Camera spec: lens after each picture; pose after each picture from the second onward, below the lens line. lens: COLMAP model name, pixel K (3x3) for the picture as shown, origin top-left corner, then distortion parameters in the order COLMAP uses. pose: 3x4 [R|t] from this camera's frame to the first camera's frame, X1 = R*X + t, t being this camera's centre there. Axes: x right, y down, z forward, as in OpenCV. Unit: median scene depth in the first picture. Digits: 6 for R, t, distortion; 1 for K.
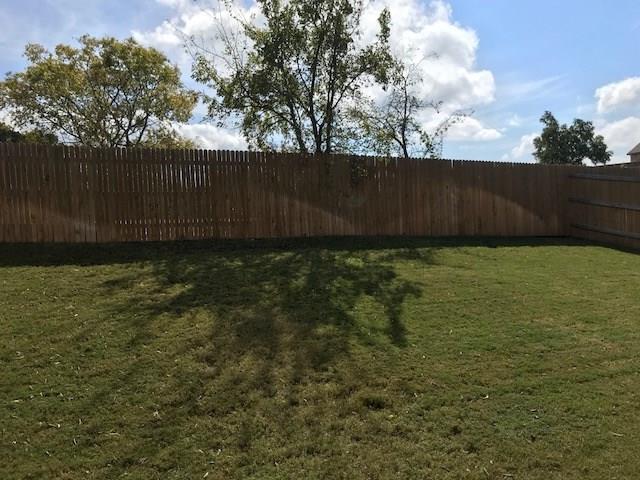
lens RADIAL K [[524.2, 0, 320.0], [0, 524.2, 240.7], [0, 0, 1]] dist [0.009492, -0.010697]
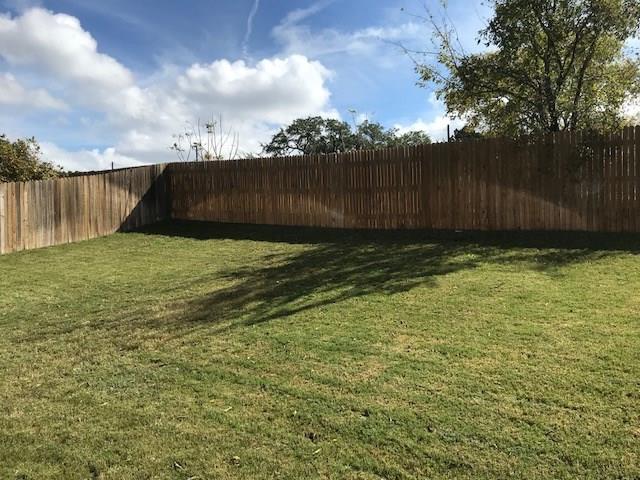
lens RADIAL K [[524.2, 0, 320.0], [0, 524.2, 239.5], [0, 0, 1]] dist [0.009492, -0.010697]
pose [[0.555765, 0.049174, -0.829884, 0.539039], [-0.033895, 0.998759, 0.036481, -0.012316], [0.830648, 0.007854, 0.556743, 0.216282]]
